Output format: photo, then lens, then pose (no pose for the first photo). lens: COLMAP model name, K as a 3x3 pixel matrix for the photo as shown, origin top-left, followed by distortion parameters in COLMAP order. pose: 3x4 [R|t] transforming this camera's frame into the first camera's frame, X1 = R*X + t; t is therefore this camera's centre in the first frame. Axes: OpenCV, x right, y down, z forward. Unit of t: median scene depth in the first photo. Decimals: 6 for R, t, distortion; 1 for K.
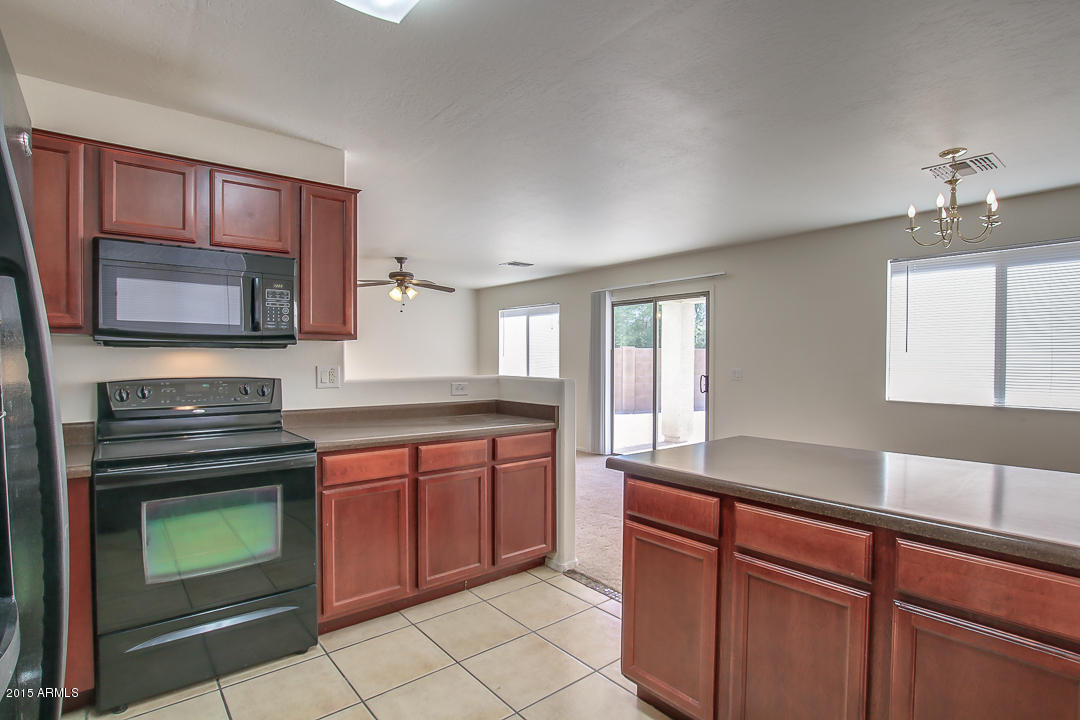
lens RADIAL K [[533.3, 0, 528.2], [0, 533.3, 364.8], [0, 0, 1]] dist [-0.035311, 0.007667]
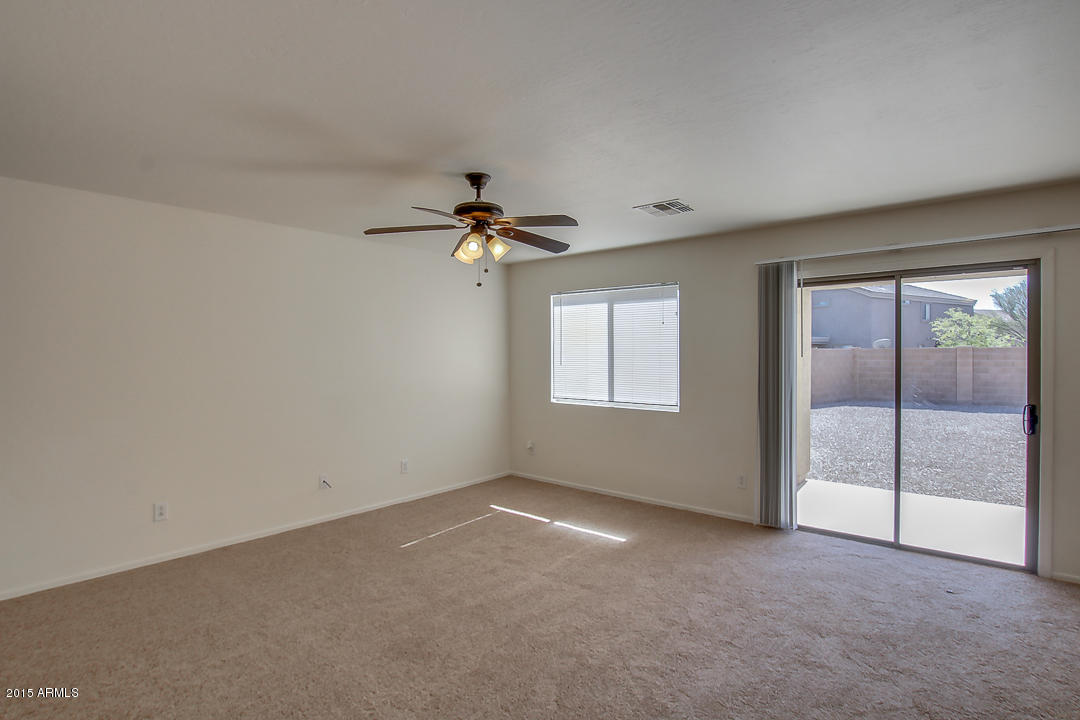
lens RADIAL K [[533.3, 0, 528.4], [0, 533.3, 364.4], [0, 0, 1]] dist [-0.035311, 0.007667]
pose [[0.984384, -0.008567, 0.175828, -0.261096], [0.007405, 0.999946, 0.007264, -0.028576], [-0.175881, -0.005849, 0.984394, 0.472884]]
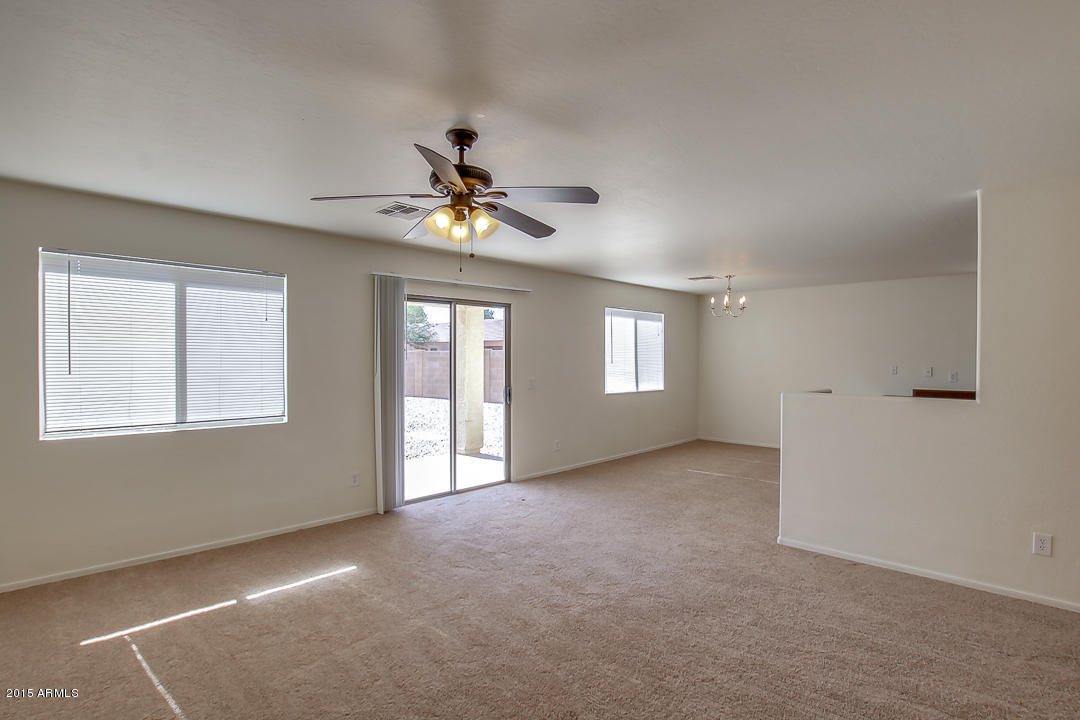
lens RADIAL K [[533.3, 0, 535.5], [0, 533.3, 359.0], [0, 0, 1]] dist [-0.035311, 0.007667]
pose [[-0.107244, -0.003711, 0.994226, -0.593052], [0.011397, 0.999923, 0.004961, -0.032313], [-0.994167, 0.011863, -0.107193, 0.919597]]
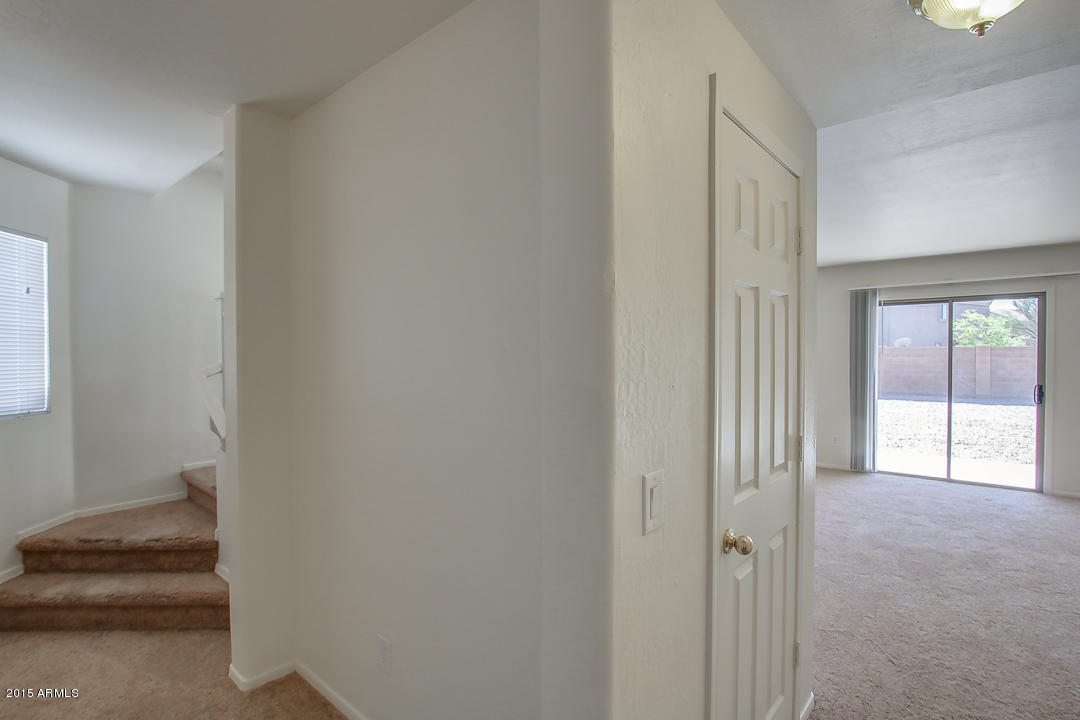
lens RADIAL K [[533.3, 0, 525.4], [0, 533.3, 365.1], [0, 0, 1]] dist [-0.035311, 0.007667]
pose [[0.987483, -0.006793, 0.157578, -0.579874], [0.004812, 0.999905, 0.012950, -0.026253], [-0.157651, -0.012030, 0.987422, 0.234316]]
